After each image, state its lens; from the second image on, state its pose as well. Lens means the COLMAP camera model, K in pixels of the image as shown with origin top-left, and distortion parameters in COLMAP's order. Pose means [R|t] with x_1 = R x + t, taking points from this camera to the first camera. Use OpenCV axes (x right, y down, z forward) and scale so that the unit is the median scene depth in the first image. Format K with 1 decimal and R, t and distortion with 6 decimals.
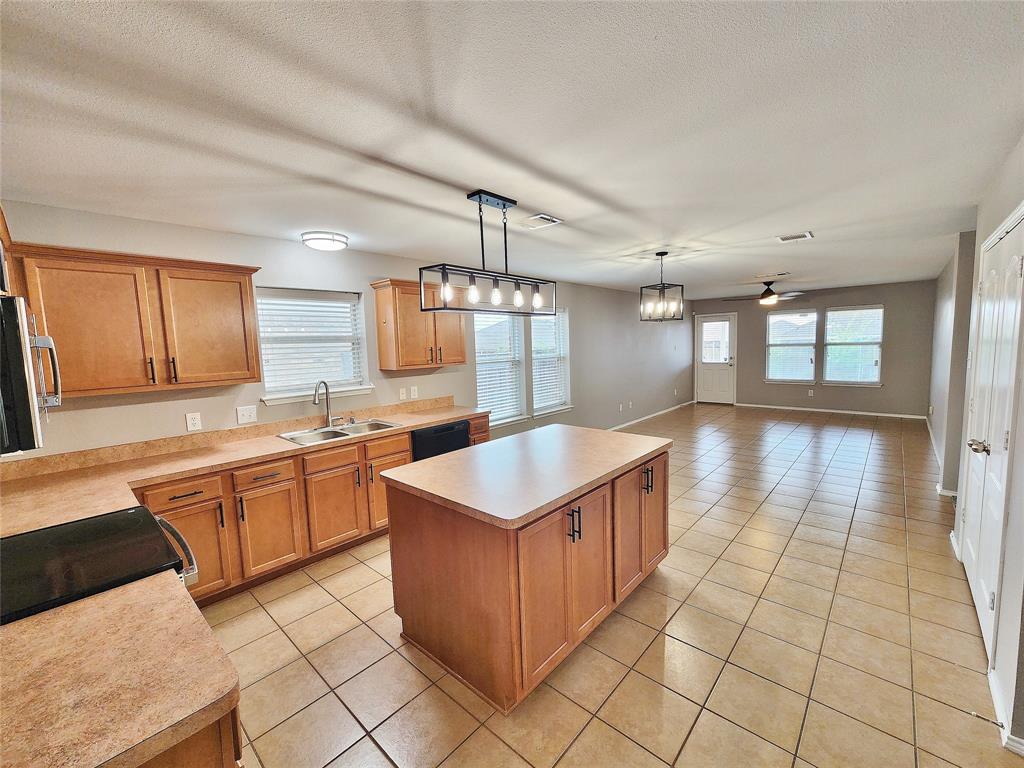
lens RADIAL K [[421.6, 0, 512.3], [0, 421.6, 385.4], [0, 0, 1]] dist [-0.000109, 0.001008]
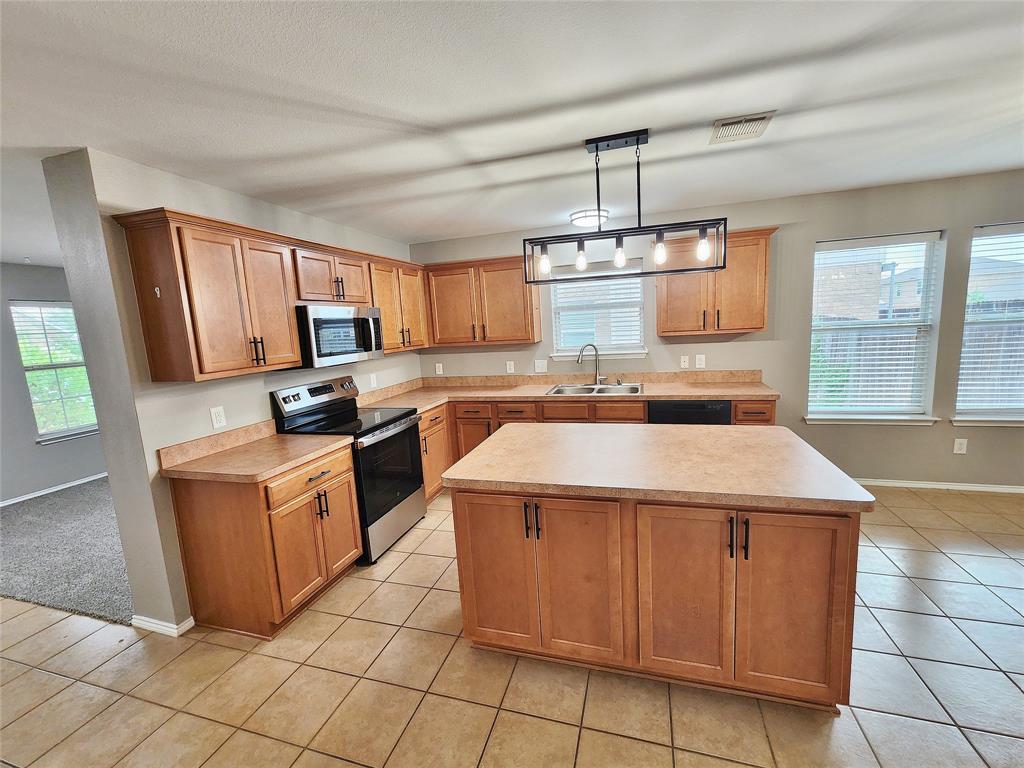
lens RADIAL K [[421.6, 0, 514.2], [0, 421.6, 384.9], [0, 0, 1]] dist [-0.000109, 0.001008]
pose [[0.430809, 0.139791, -0.891551, 0.781634], [-0.047221, 0.990068, 0.132420, -0.066246], [0.901207, -0.014948, 0.433131, 0.502733]]
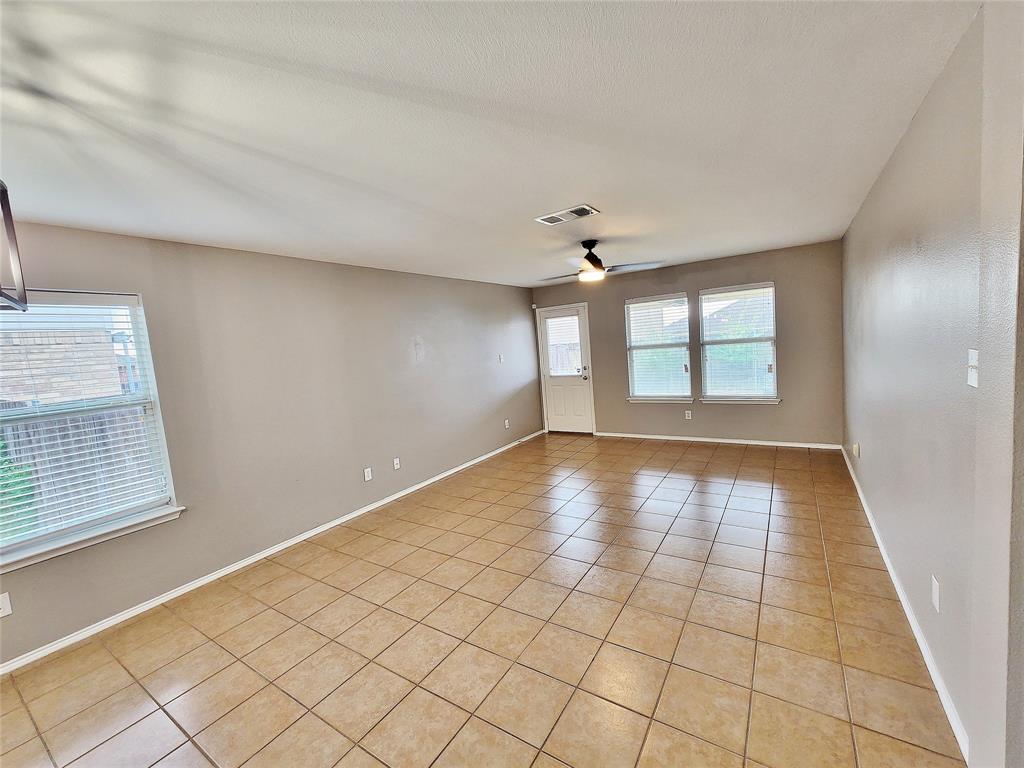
lens RADIAL K [[421.6, 0, 513.1], [0, 421.6, 374.0], [0, 0, 1]] dist [-0.000109, 0.001008]
pose [[0.985822, -0.053986, 0.158871, 0.290503], [0.059479, 0.997778, -0.030027, -0.040619], [-0.156897, 0.039051, 0.986843, 0.331709]]
